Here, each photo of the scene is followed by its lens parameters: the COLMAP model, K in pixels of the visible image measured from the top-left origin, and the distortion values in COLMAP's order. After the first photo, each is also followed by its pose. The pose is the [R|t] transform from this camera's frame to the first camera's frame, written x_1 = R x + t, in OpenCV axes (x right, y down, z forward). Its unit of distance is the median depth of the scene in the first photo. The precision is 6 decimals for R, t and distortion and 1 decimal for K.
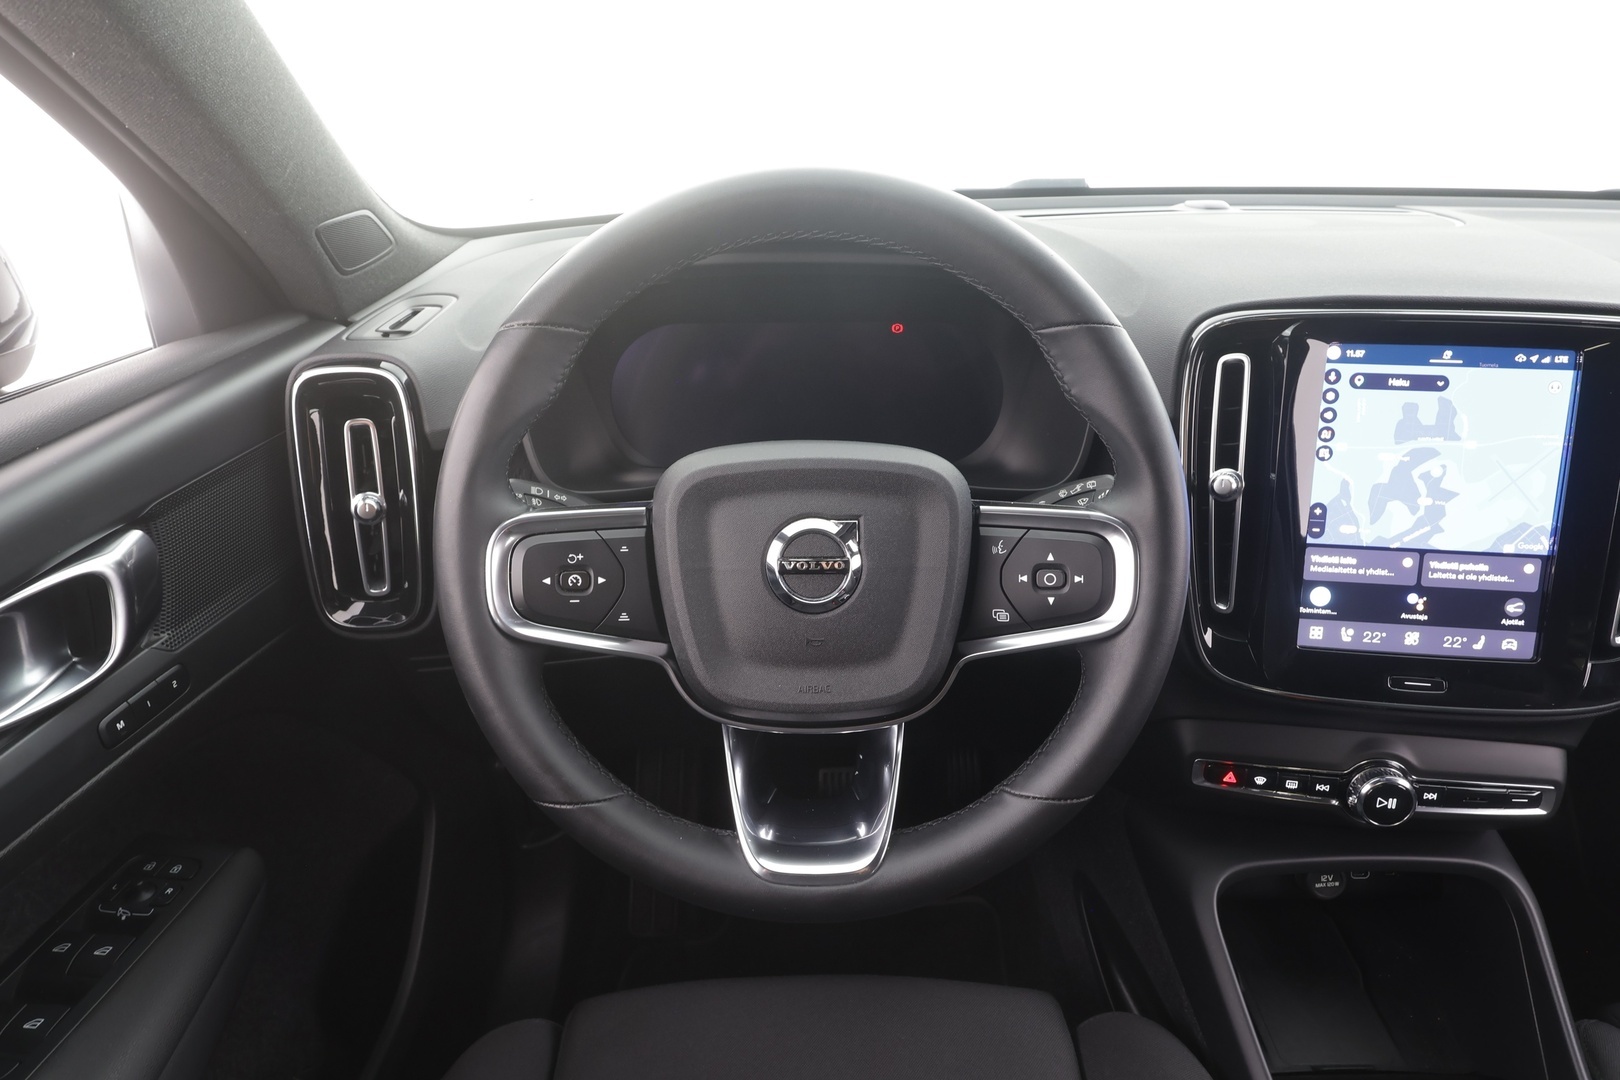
lens RADIAL K [[897.6, 0, 813.6], [0, 897.6, 545.6], [0, 0, 1]] dist [0.003060, -0.000480]
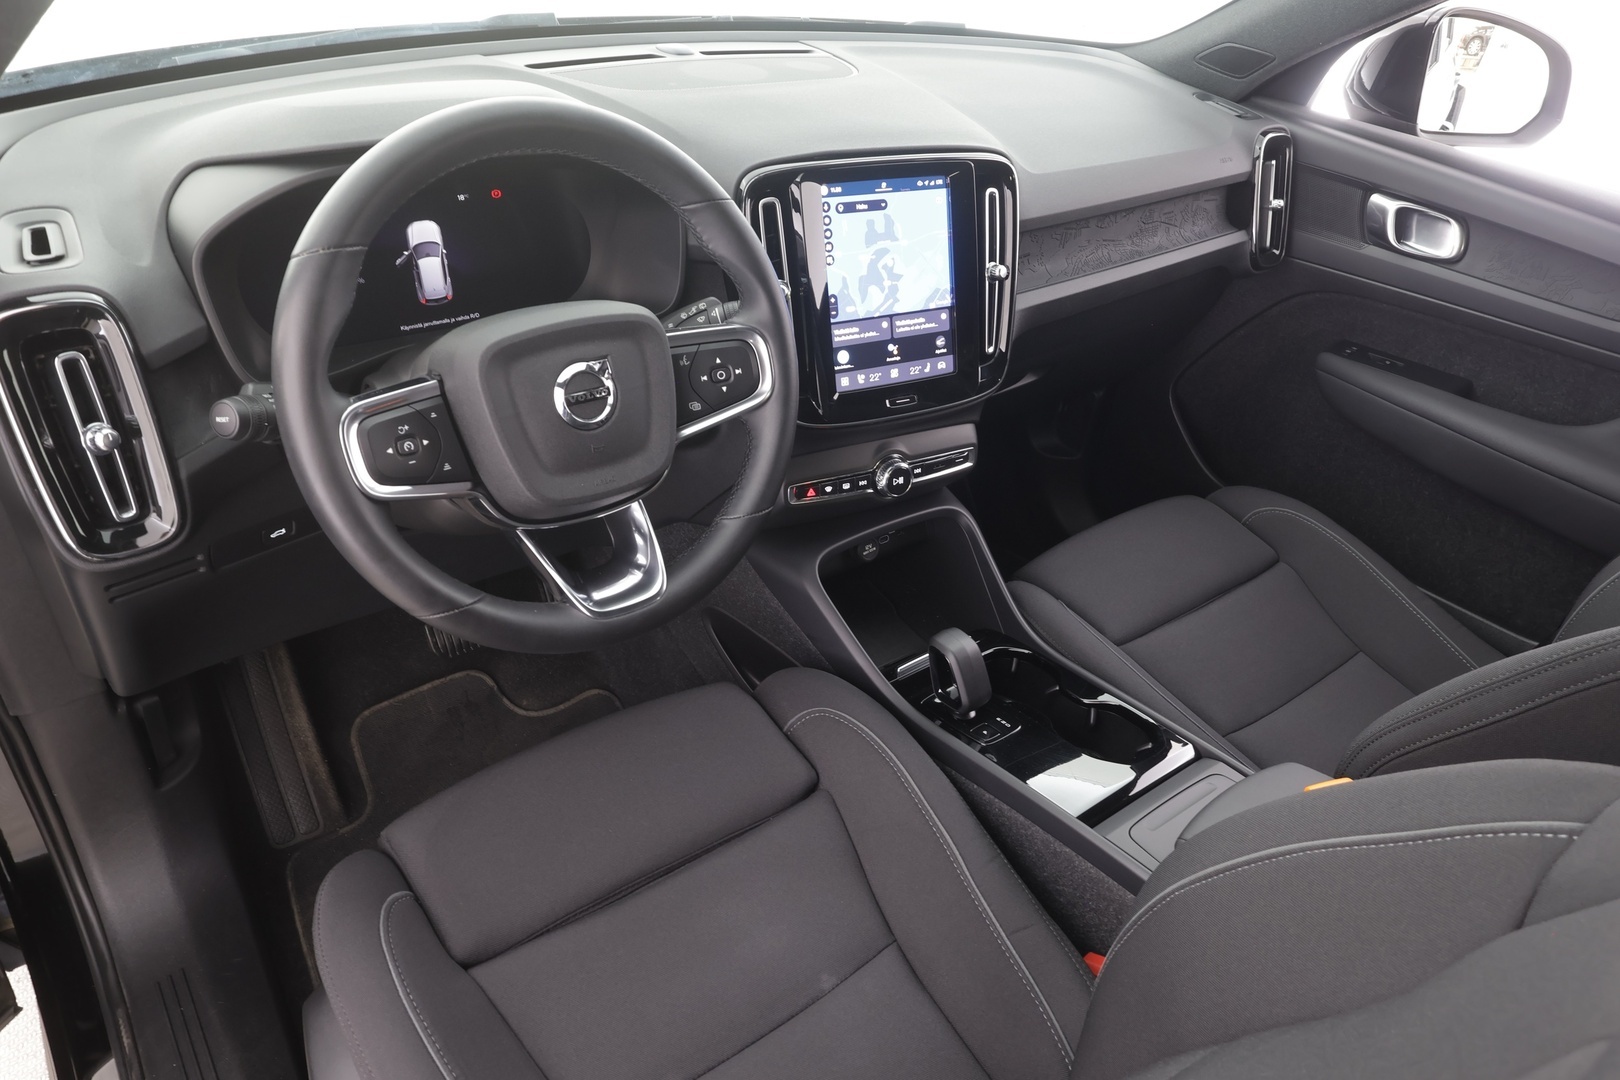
lens RADIAL K [[1087.5, 0, 810.0], [0, 1087.5, 540.0], [0, 0, 1]] dist [0.005580, 0.002653]
pose [[0.800089, -0.270885, 0.535237, -0.548285], [0.182991, 0.959923, 0.212280, -0.046851], [-0.571290, -0.071900, 0.817593, -0.486806]]
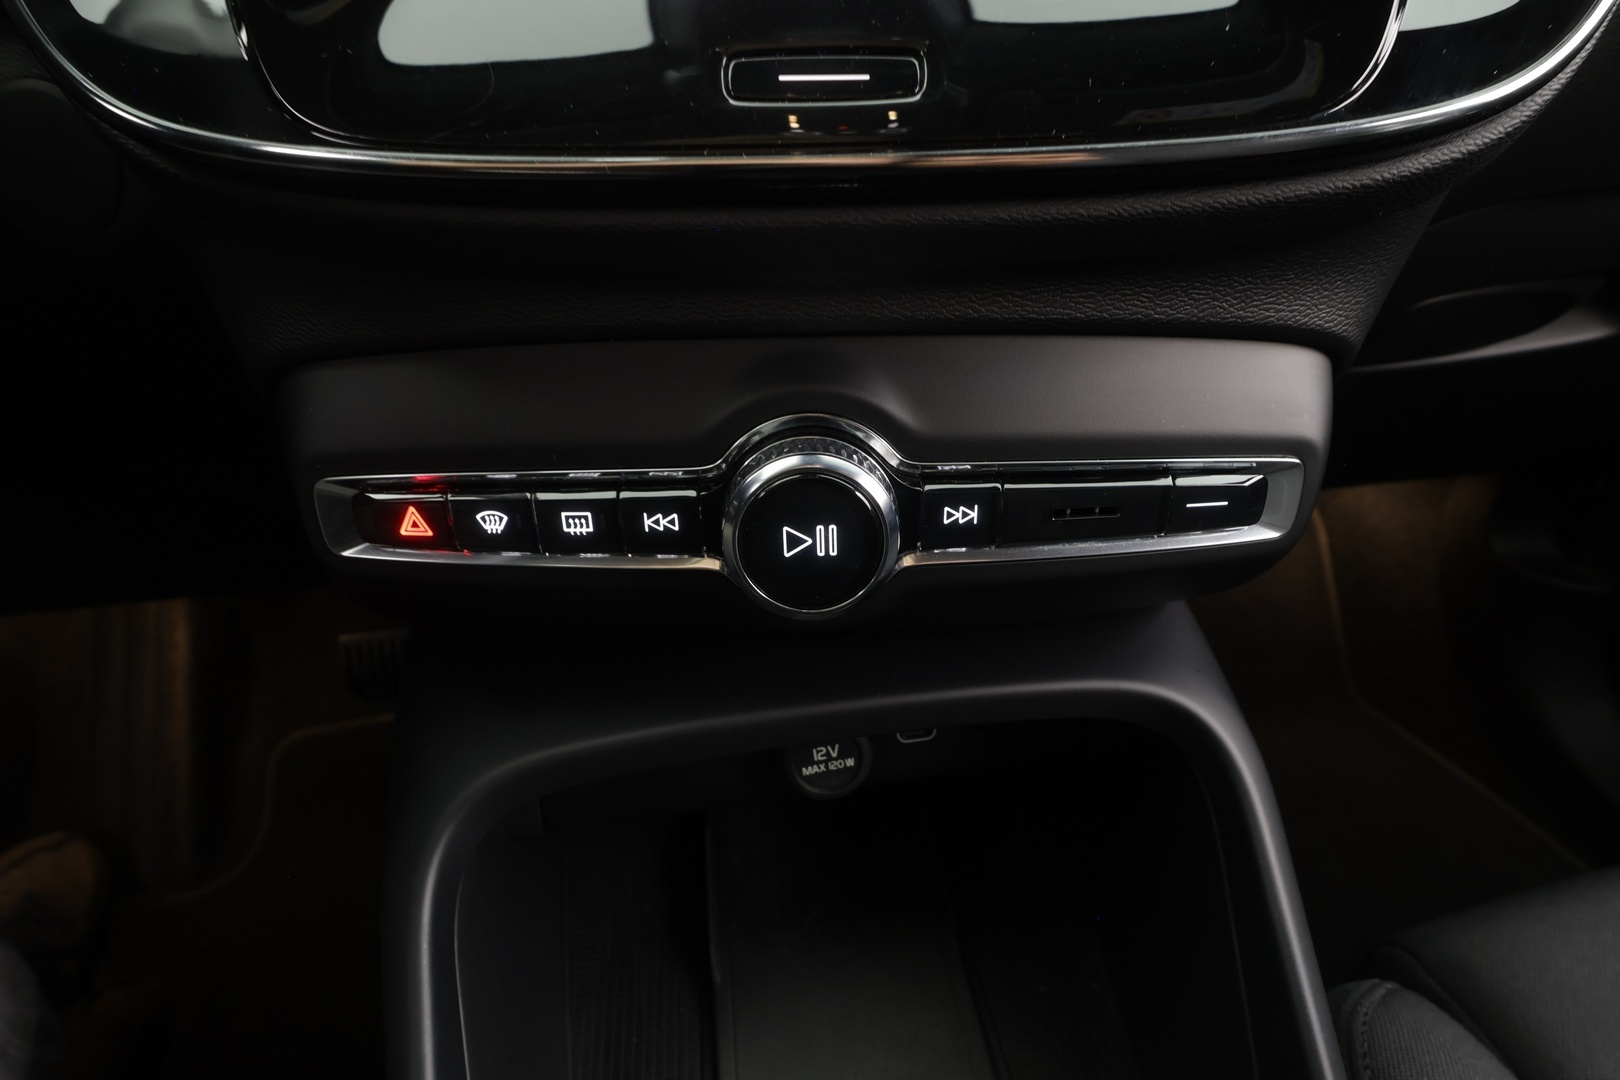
lens RADIAL K [[819.5, 0, 833.7], [0, 819.5, 574.9], [0, 0, 1]] dist [-0.001327, -0.000107]
pose [[0.989149, -0.097481, 0.109912, 0.637154], [0.078101, 0.982587, 0.168590, 0.259475], [-0.124433, -0.158177, 0.979539, 0.740036]]
